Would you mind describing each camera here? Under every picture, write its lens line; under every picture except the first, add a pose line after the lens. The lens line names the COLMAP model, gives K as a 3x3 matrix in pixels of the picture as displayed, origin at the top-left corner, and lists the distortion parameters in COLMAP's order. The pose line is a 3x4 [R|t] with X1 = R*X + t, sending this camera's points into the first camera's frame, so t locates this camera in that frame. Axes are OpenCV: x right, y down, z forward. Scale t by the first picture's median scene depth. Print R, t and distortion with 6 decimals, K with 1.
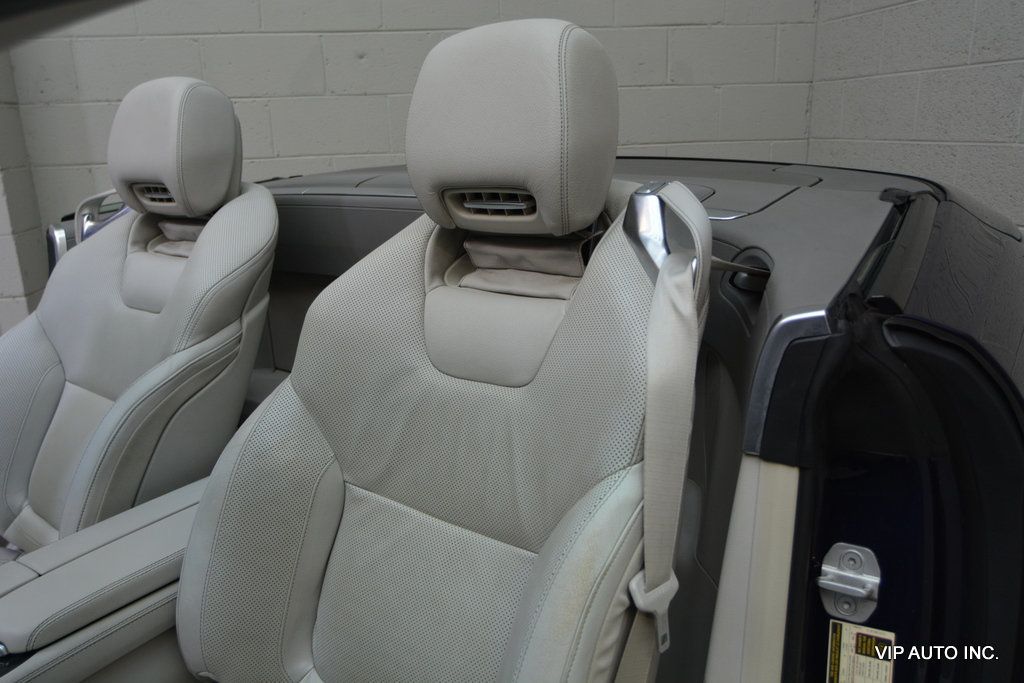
lens RADIAL K [[812.1, 0, 514.1], [0, 812.1, 342.5], [0, 0, 1]] dist [-0.001979, 0.006598]
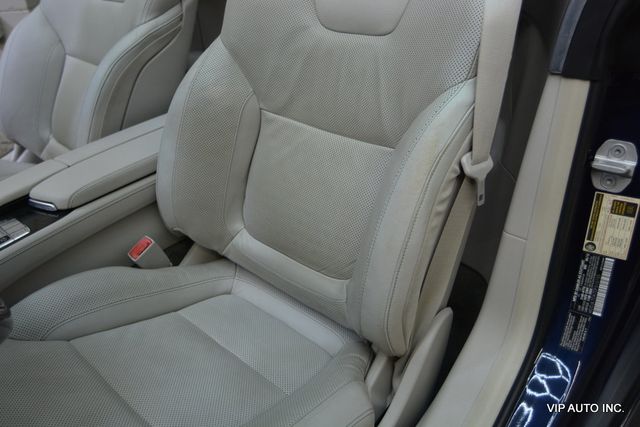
lens RADIAL K [[550.5, 0, 320.0], [0, 550.5, 213.5], [0, 0, 1]] dist [-0.001727, 0.005420]
pose [[0.997085, 0.025403, -0.071947, -0.034898], [-0.003963, 0.958917, 0.283660, 0.099630], [0.076197, -0.282548, 0.956222, -0.000588]]
